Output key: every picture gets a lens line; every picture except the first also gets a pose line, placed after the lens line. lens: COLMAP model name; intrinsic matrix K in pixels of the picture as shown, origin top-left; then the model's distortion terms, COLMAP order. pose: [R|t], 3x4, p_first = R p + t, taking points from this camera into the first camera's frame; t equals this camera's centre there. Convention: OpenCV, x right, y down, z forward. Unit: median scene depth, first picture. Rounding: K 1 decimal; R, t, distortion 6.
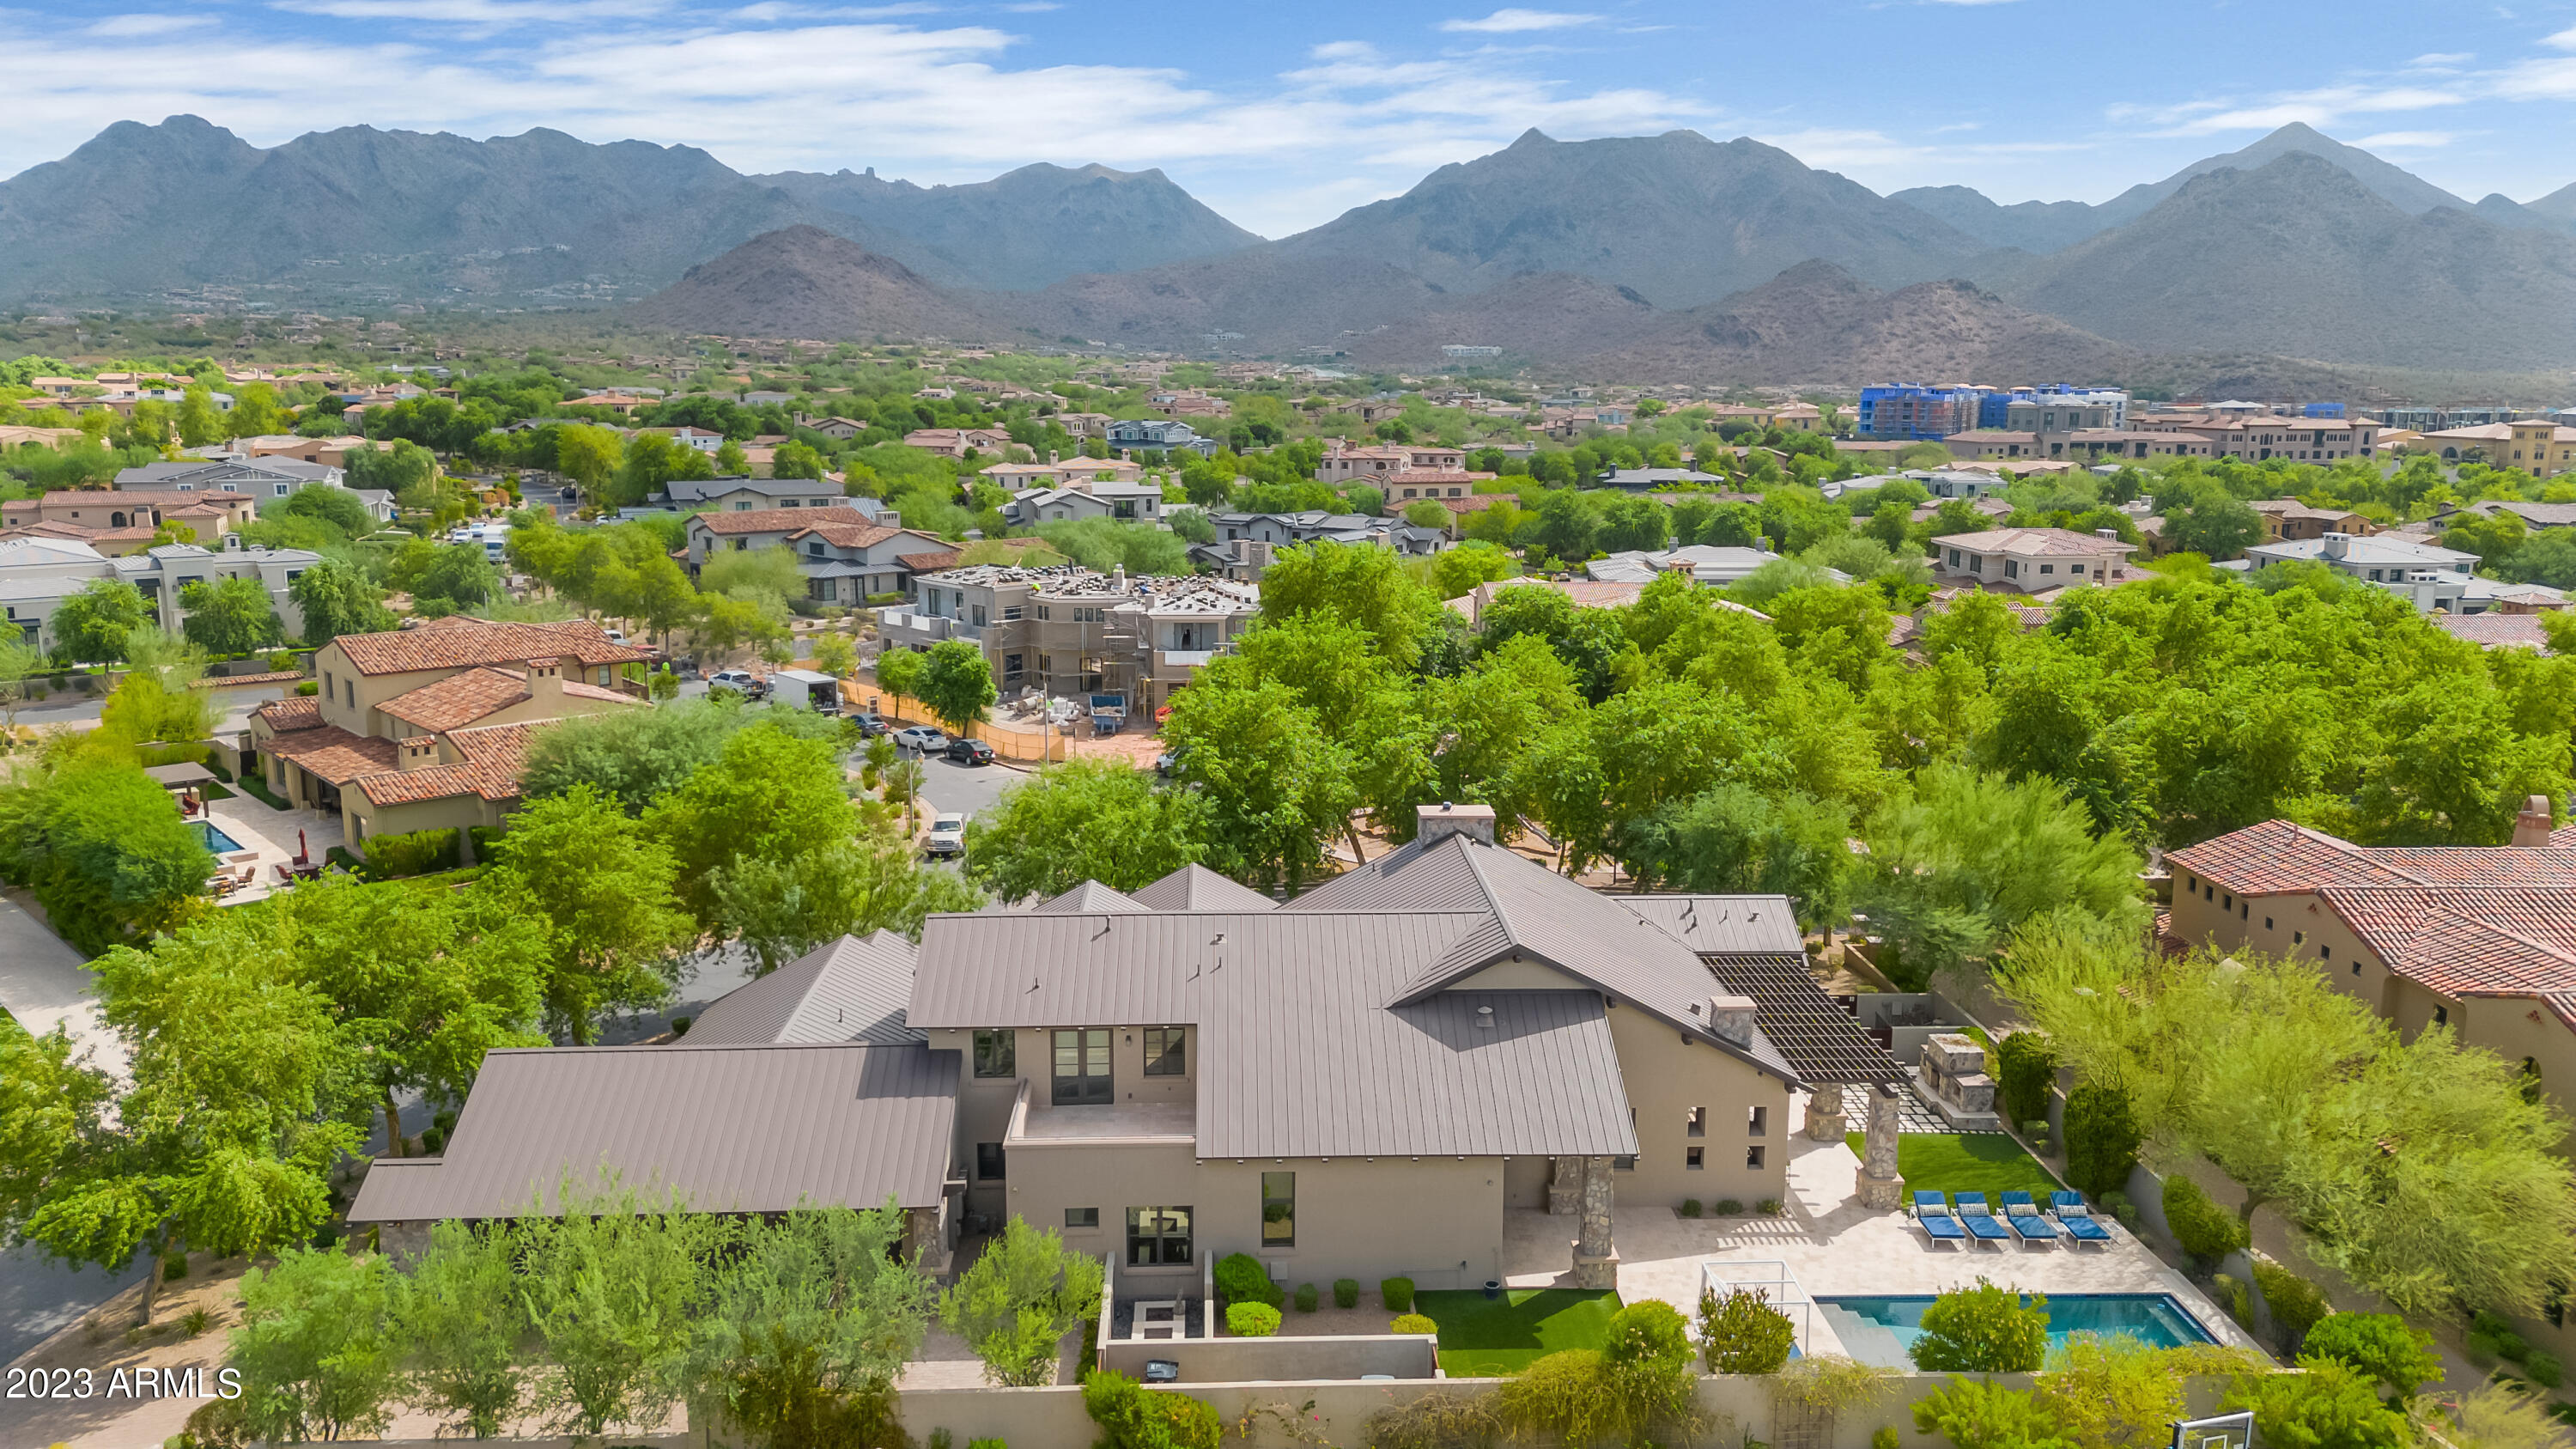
lens RADIAL K [[1819.6, 0, 1288.0], [0, 1819.6, 724.5], [0, 0, 1]] dist [0.021997, -0.006974]
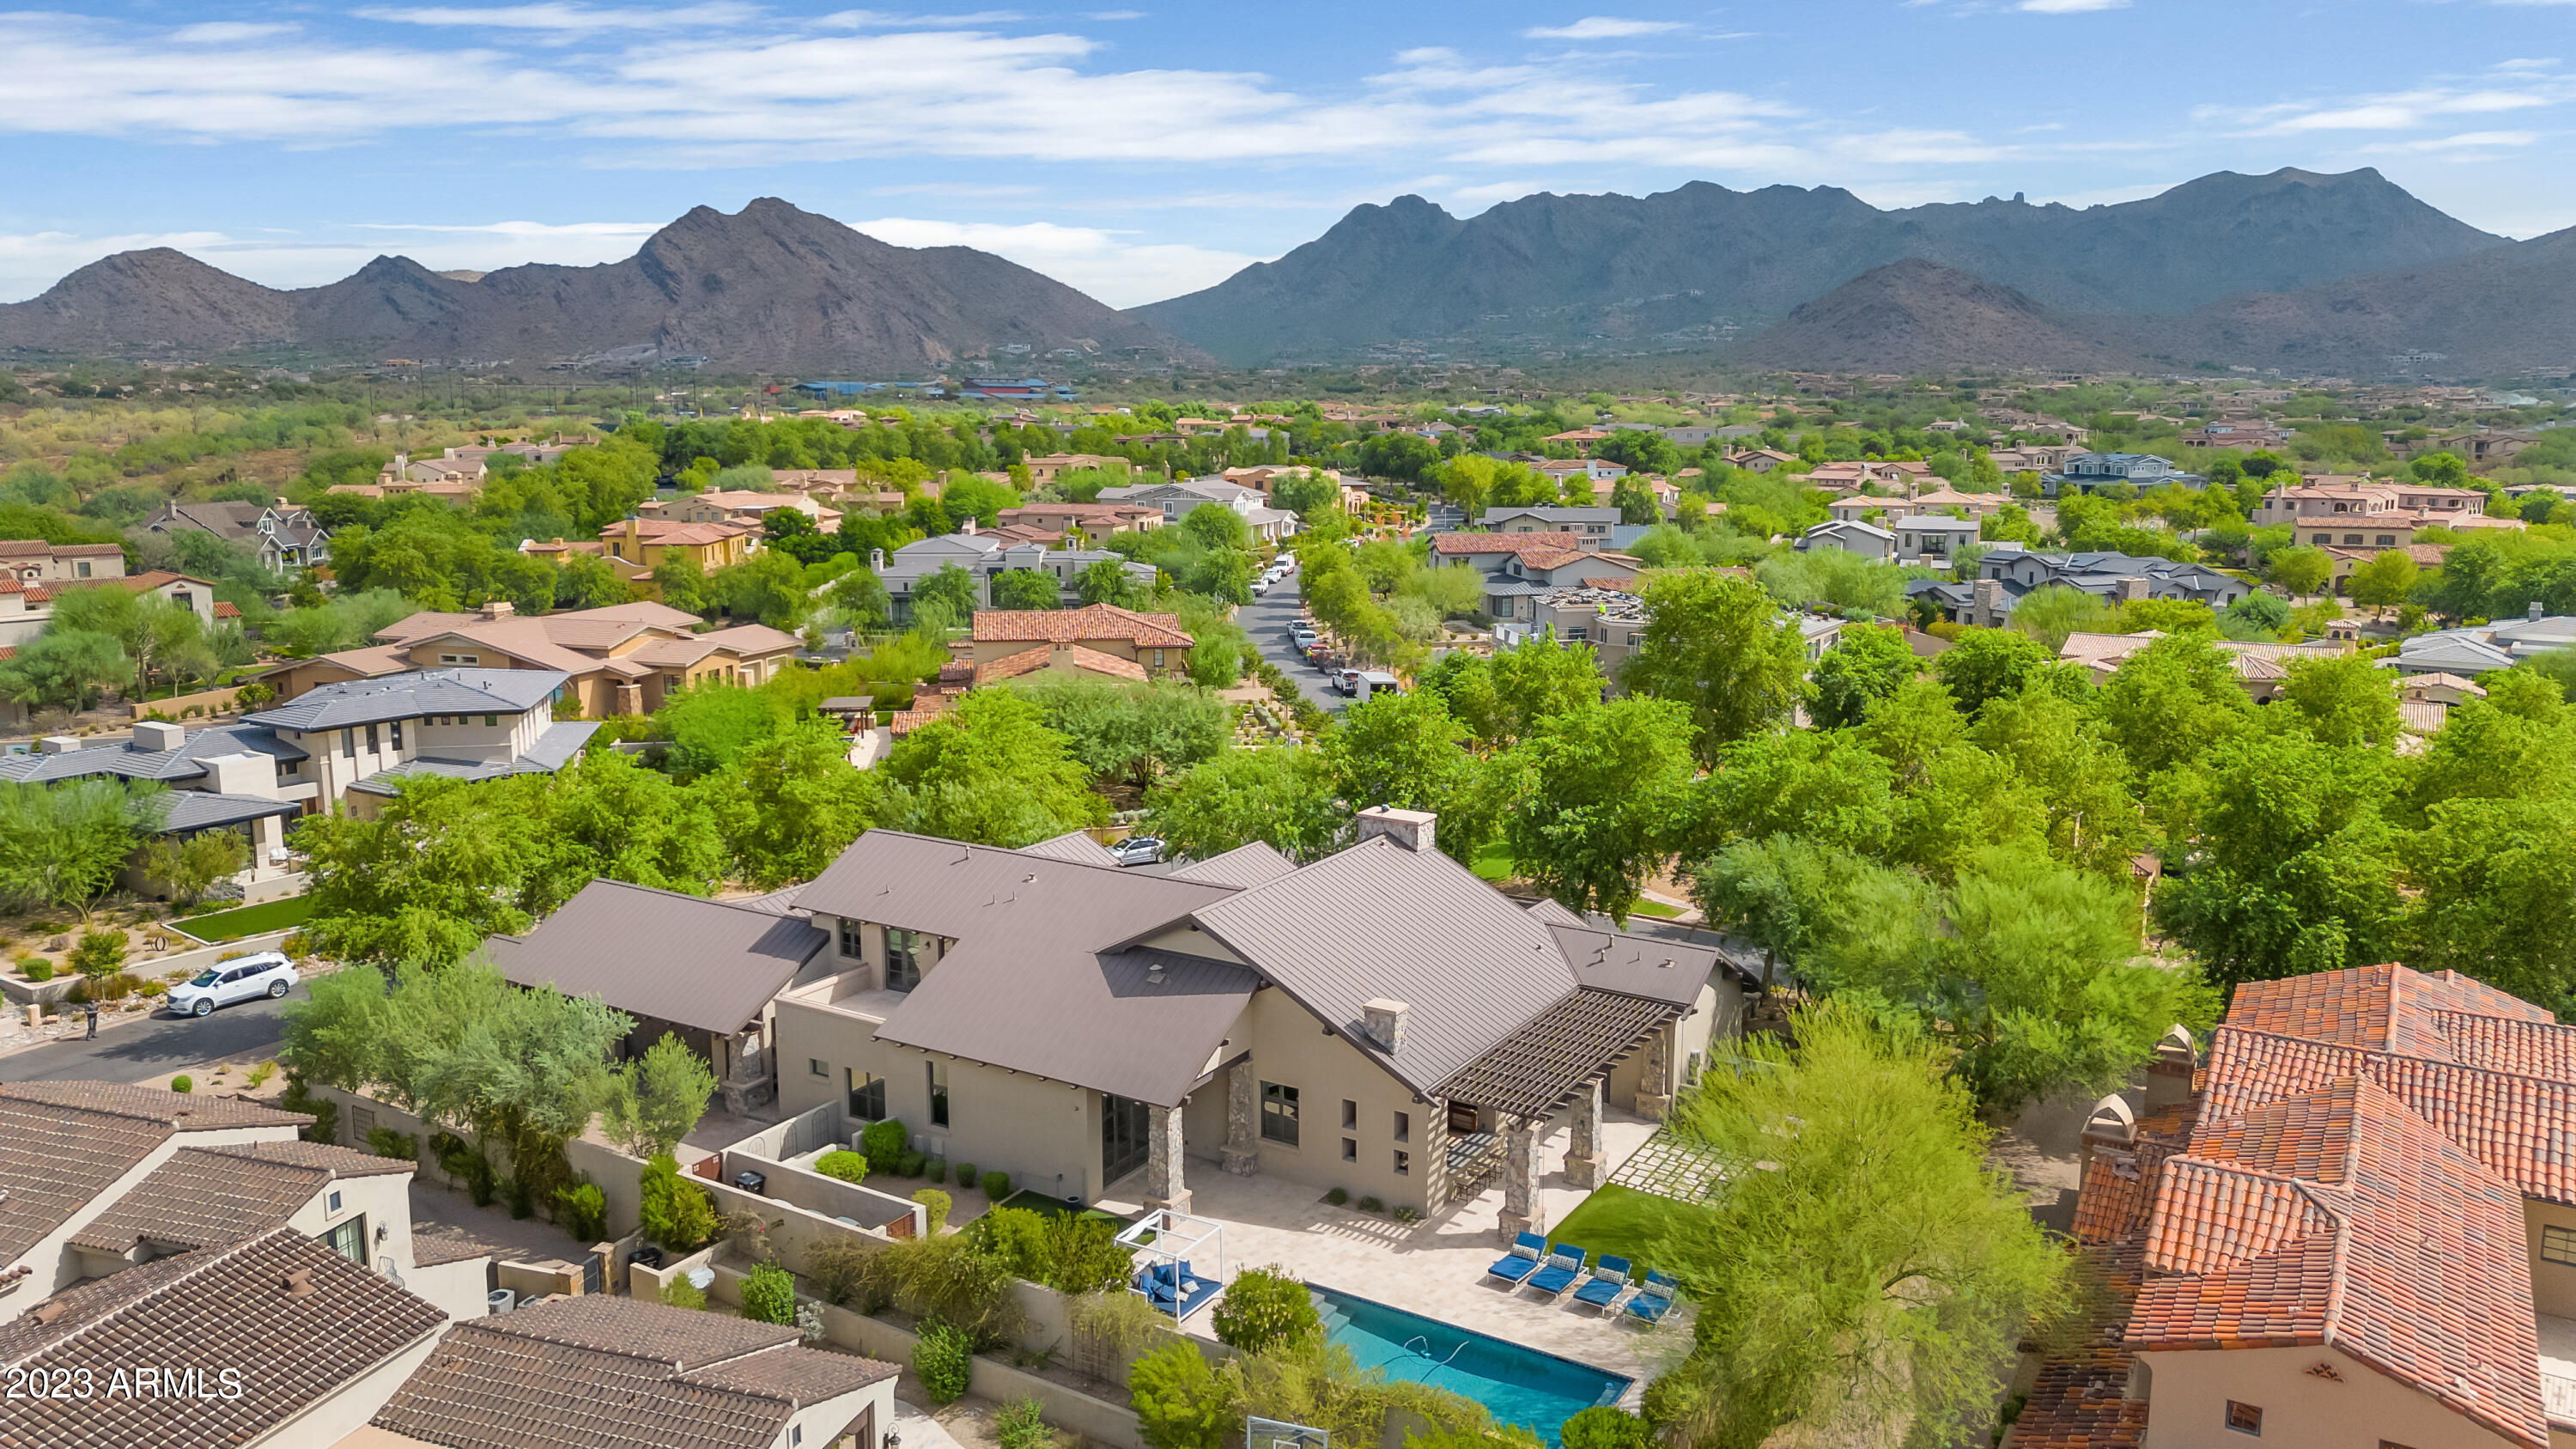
lens RADIAL K [[1819.6, 0, 1288.0], [0, 1819.6, 724.5], [0, 0, 1]] dist [0.021997, -0.006974]
pose [[0.820094, 0.089922, -0.565119, 0.176645], [-0.100385, 0.994869, 0.012627, -0.003093], [0.563355, 0.046374, 0.824912, 0.025872]]
